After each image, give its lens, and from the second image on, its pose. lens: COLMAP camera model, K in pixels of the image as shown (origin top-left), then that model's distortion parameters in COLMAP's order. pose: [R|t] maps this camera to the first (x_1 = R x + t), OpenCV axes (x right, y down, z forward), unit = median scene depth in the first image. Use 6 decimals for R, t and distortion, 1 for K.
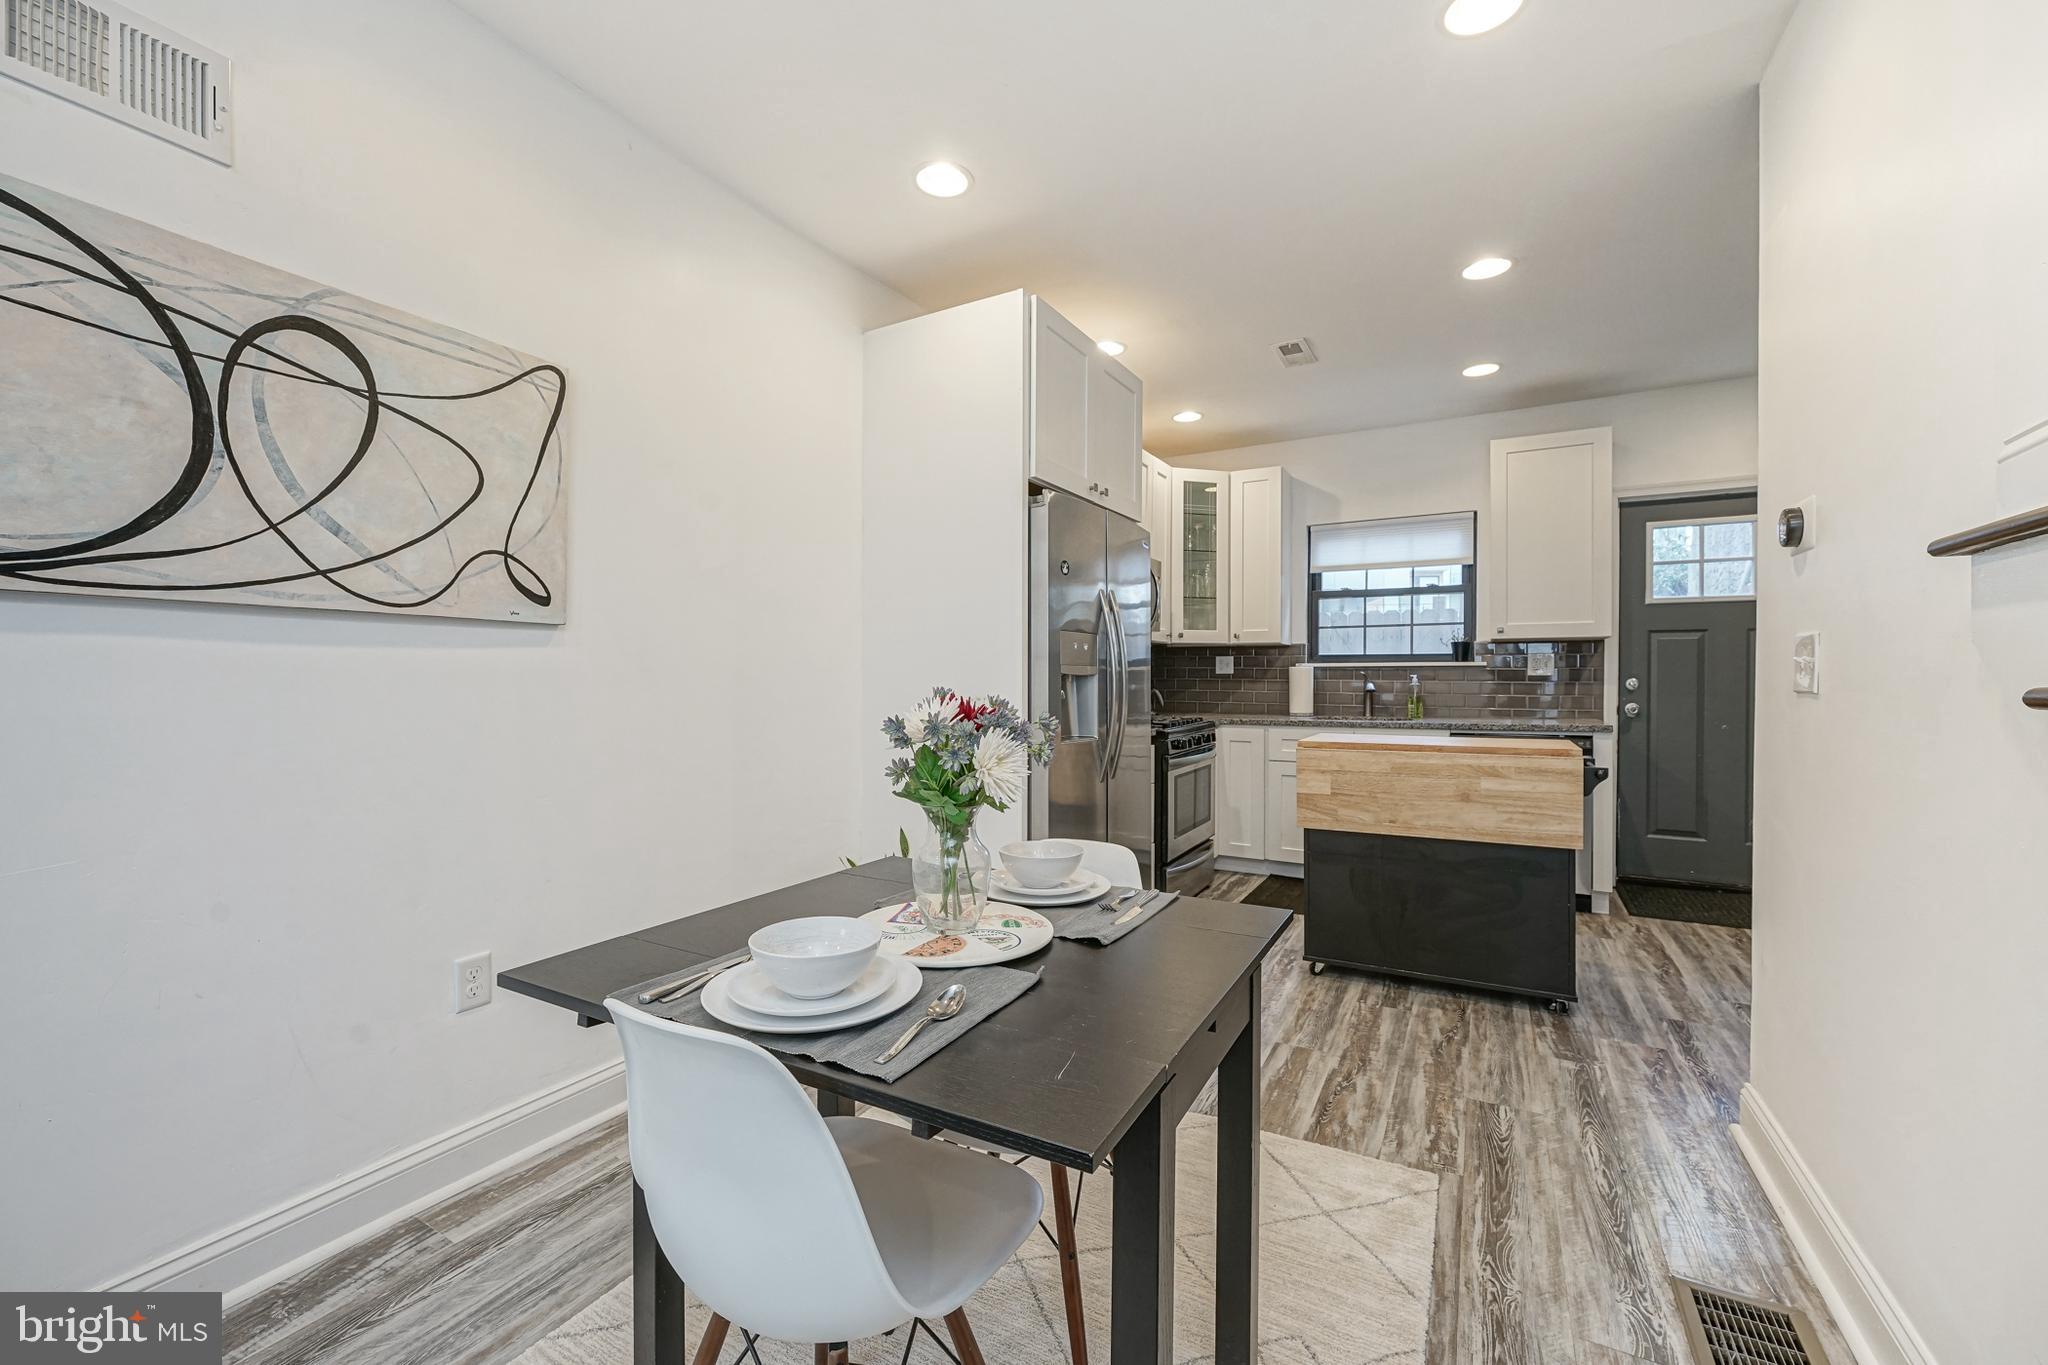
lens RADIAL K [[808.8, 0, 1029.4], [0, 808.8, 680.4], [0, 0, 1]] dist [0.000759, 0.000439]
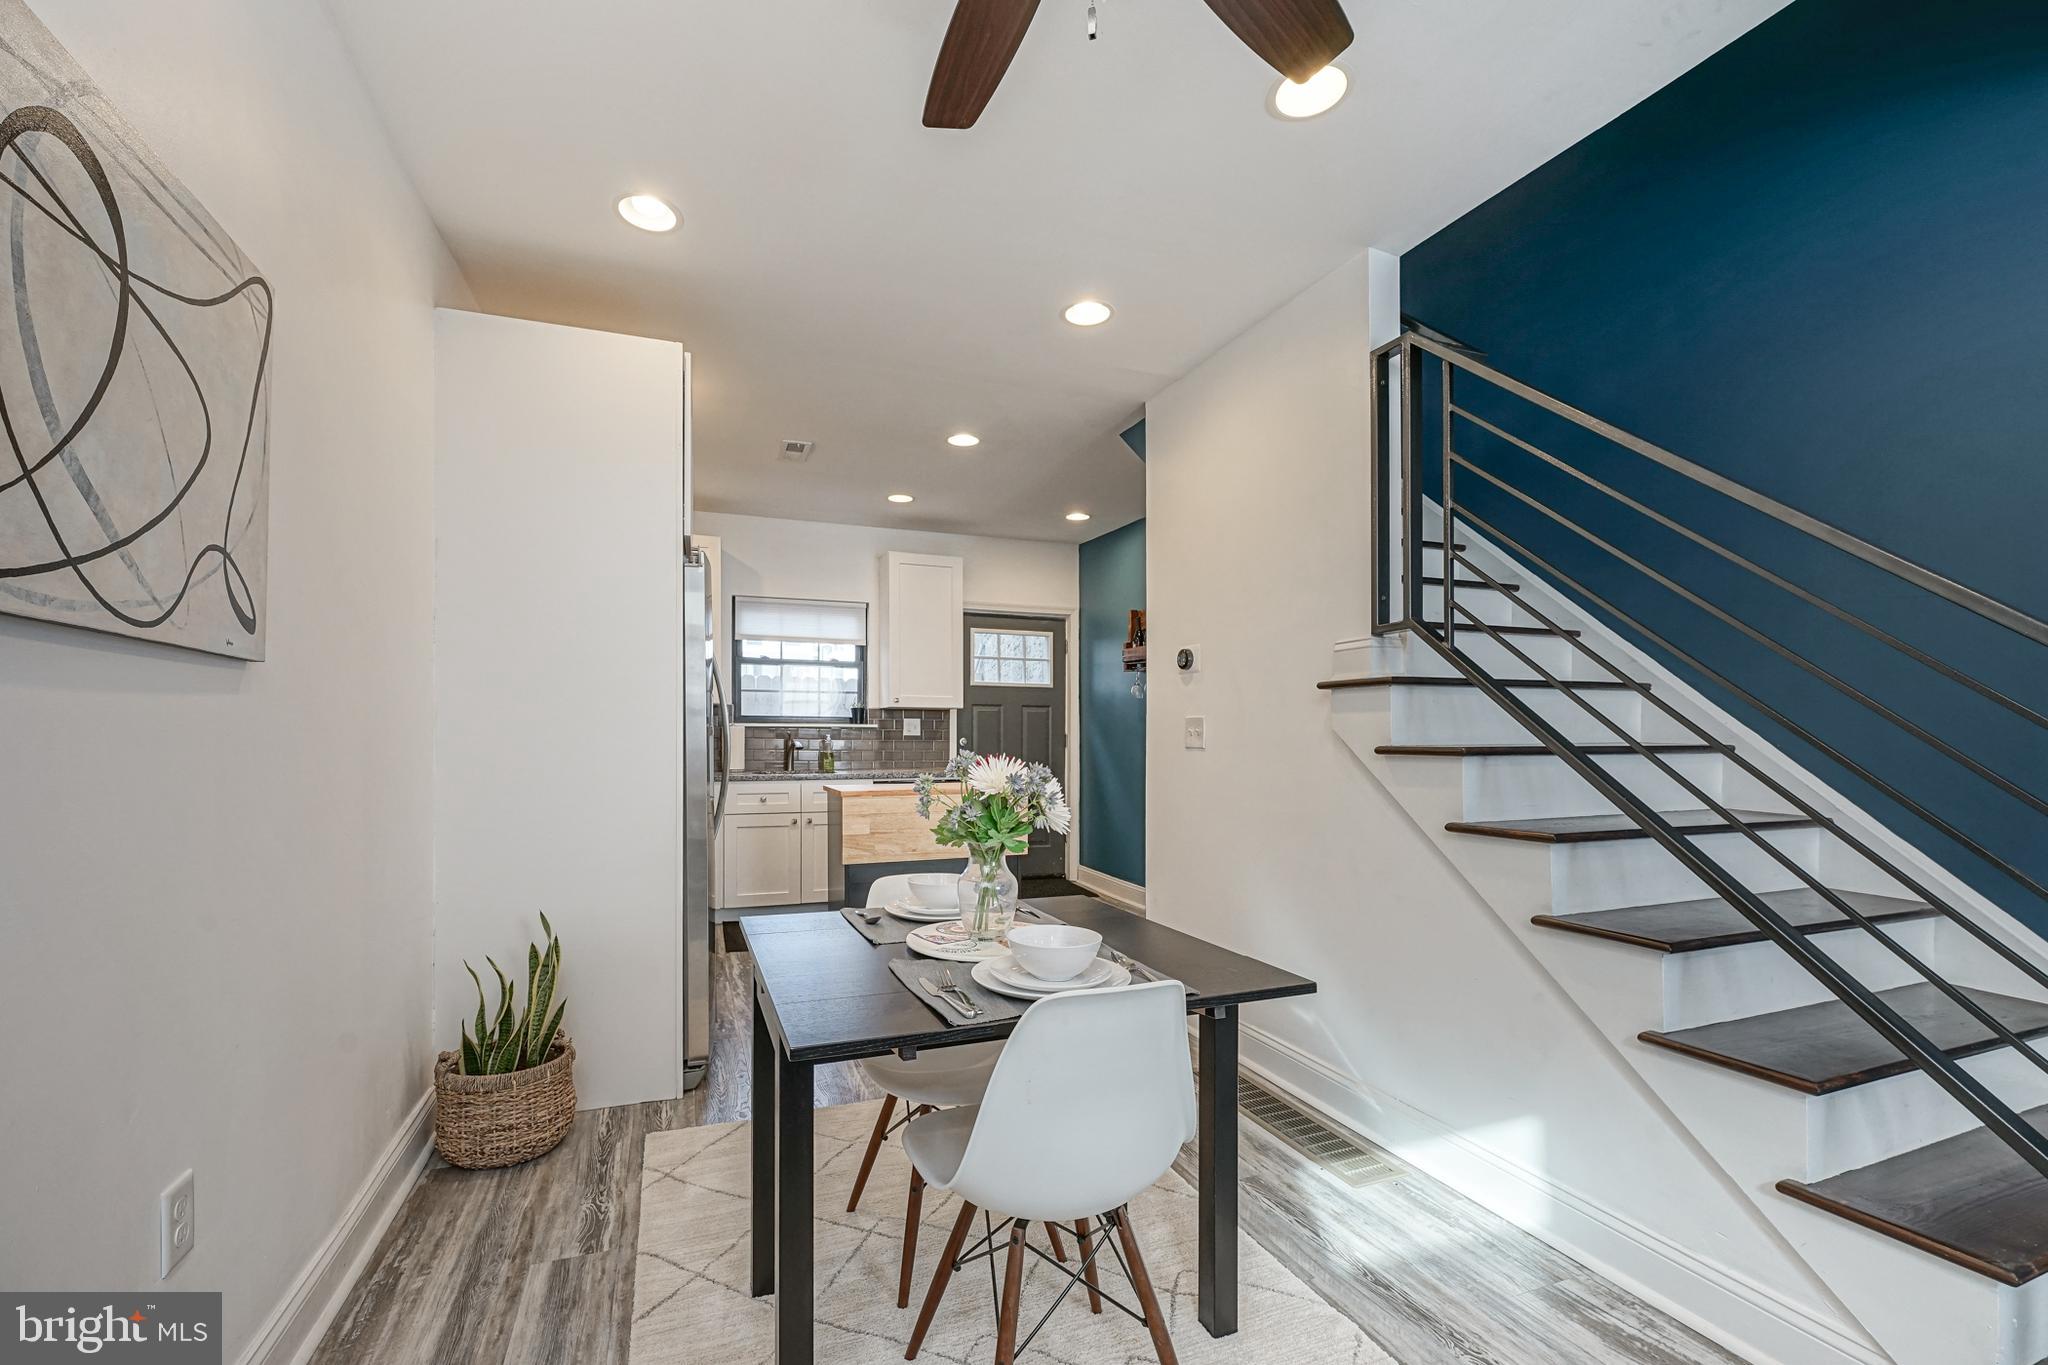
lens RADIAL K [[824.4, 0, 971.5], [0, 824.4, 731.1], [0, 0, 1]] dist [-0.000035, 0.000221]
pose [[0.658549, 0.006298, 0.752511, -0.334497], [-0.000910, 0.999971, -0.007572, -0.003157], [-0.752537, 0.004302, 0.658536, 0.048205]]
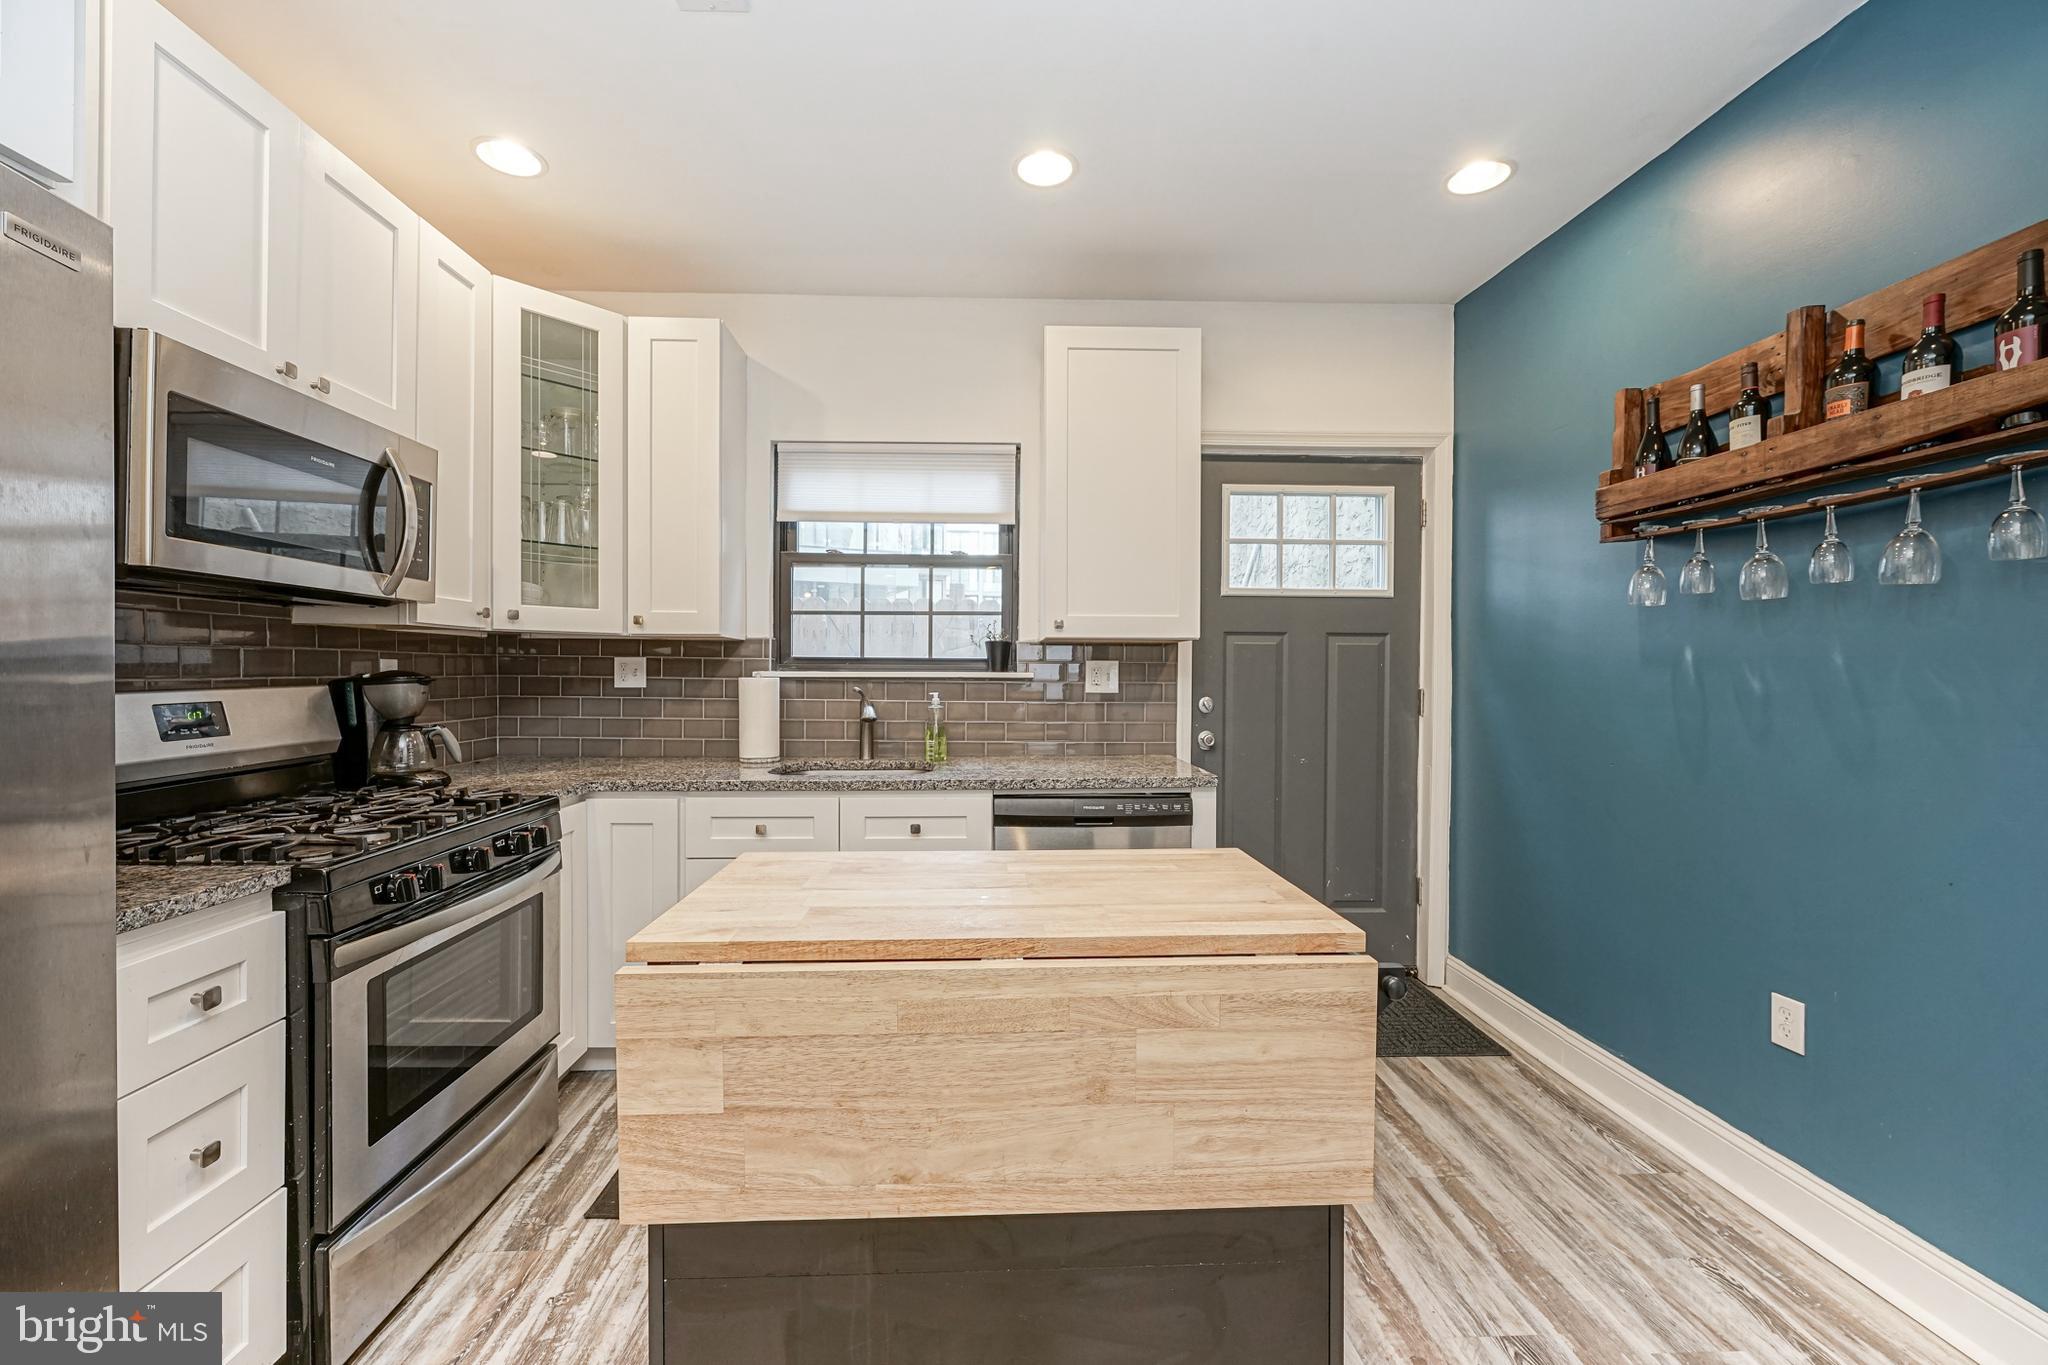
lens RADIAL K [[812.6, 0, 1005.8], [0, 812.6, 680.8], [0, 0, 1]] dist [-0.000210, -0.000087]
pose [[0.853526, -0.001551, 0.521049, 0.218595], [-0.001891, 0.999980, 0.006074, -0.021709], [-0.521048, -0.006170, 0.853505, 0.487815]]
